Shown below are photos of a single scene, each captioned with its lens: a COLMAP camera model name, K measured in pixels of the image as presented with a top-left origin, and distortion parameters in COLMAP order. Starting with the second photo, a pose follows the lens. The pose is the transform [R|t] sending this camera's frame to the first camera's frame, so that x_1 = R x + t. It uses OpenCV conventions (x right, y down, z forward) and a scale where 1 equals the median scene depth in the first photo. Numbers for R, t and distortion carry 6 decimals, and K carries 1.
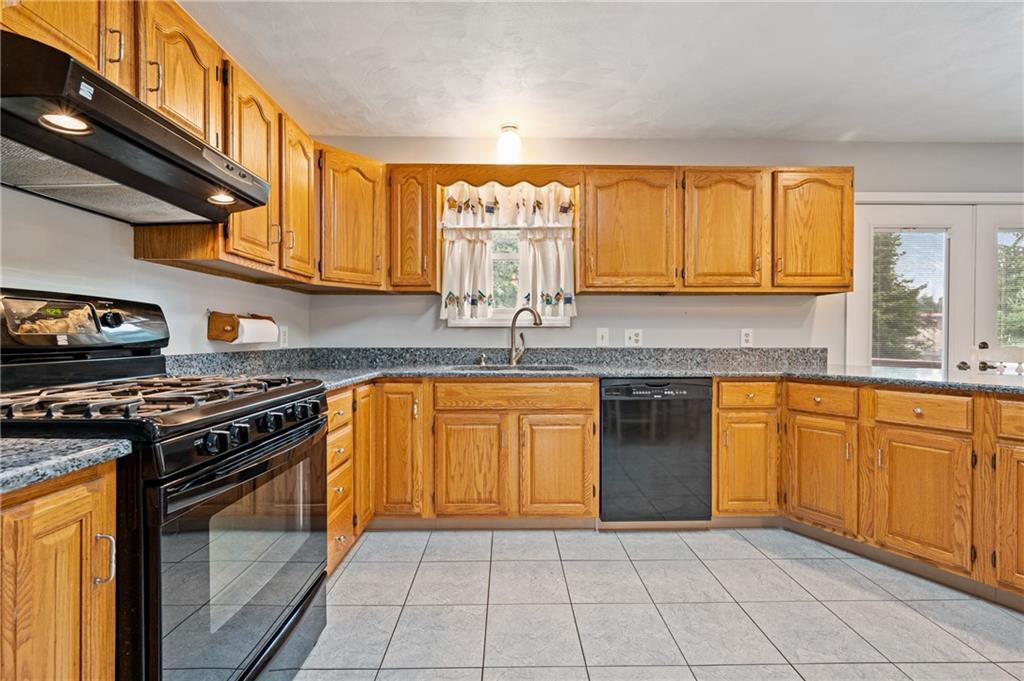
lens RADIAL K [[444.9, 0, 519.5], [0, 444.9, 339.5], [0, 0, 1]] dist [0.001566, -0.001036]
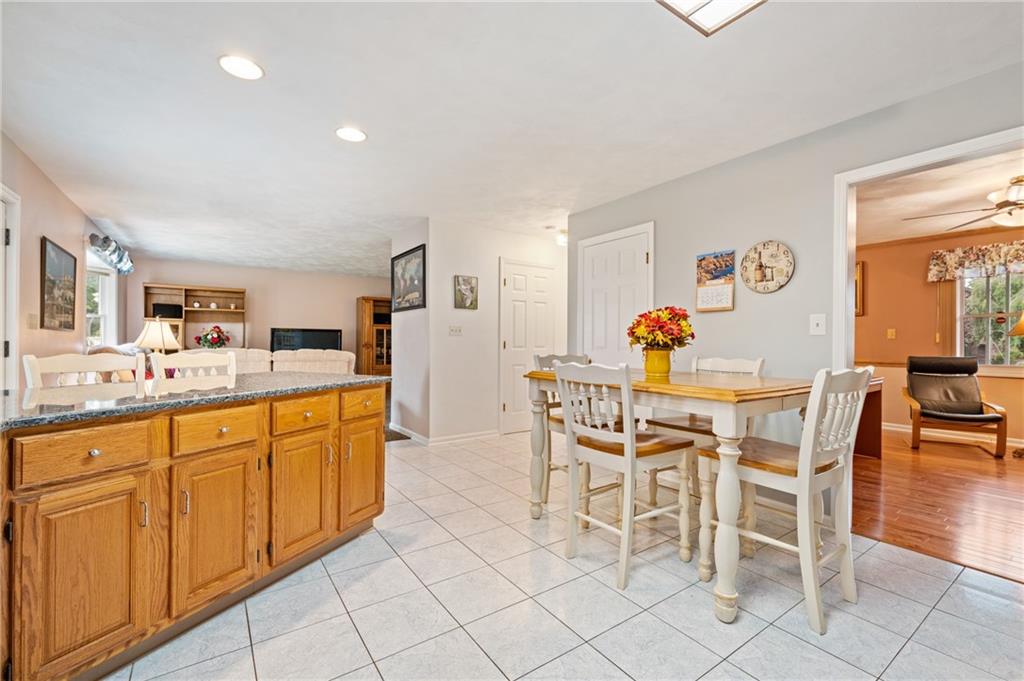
lens RADIAL K [[444.9, 0, 508.0], [0, 444.9, 341.3], [0, 0, 1]] dist [0.001566, -0.001036]
pose [[-0.561153, -0.002085, 0.827709, -0.128640], [-0.003591, 0.999994, 0.000084, -0.015032], [-0.827704, -0.002925, -0.561157, 0.866115]]
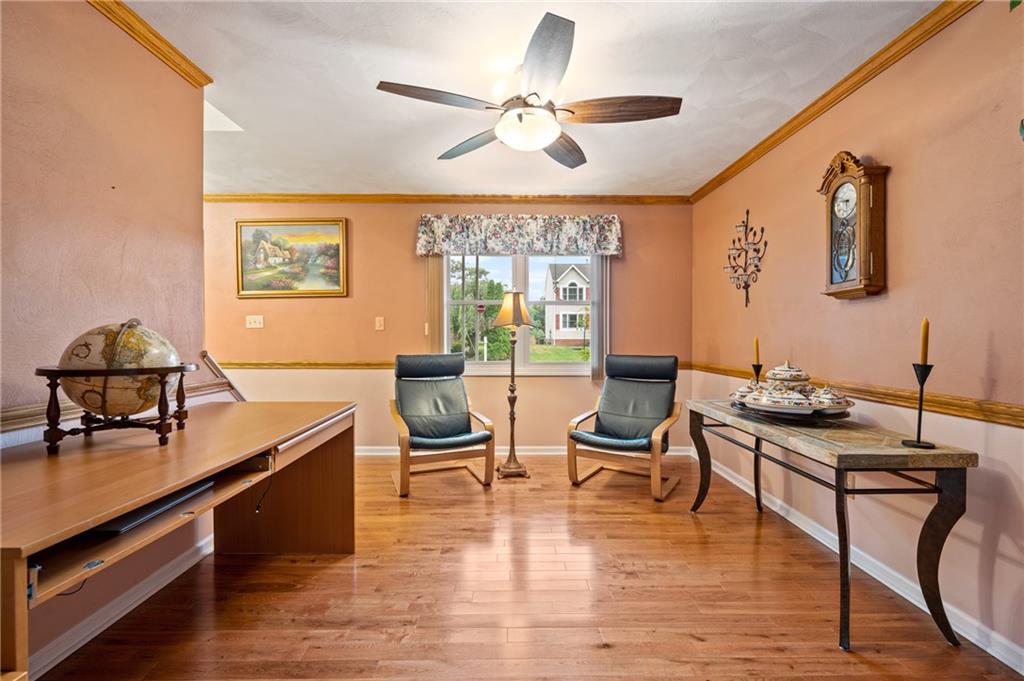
lens RADIAL K [[449.7, 0, 517.5], [0, 449.7, 339.0], [0, 0, 1]] dist [0.000437, 0.000161]
pose [[-0.999999, 0.000489, -0.000997, 0.157947], [0.000477, 0.999934, 0.011457, -0.021925], [0.001002, 0.011456, -0.999934, -0.426259]]
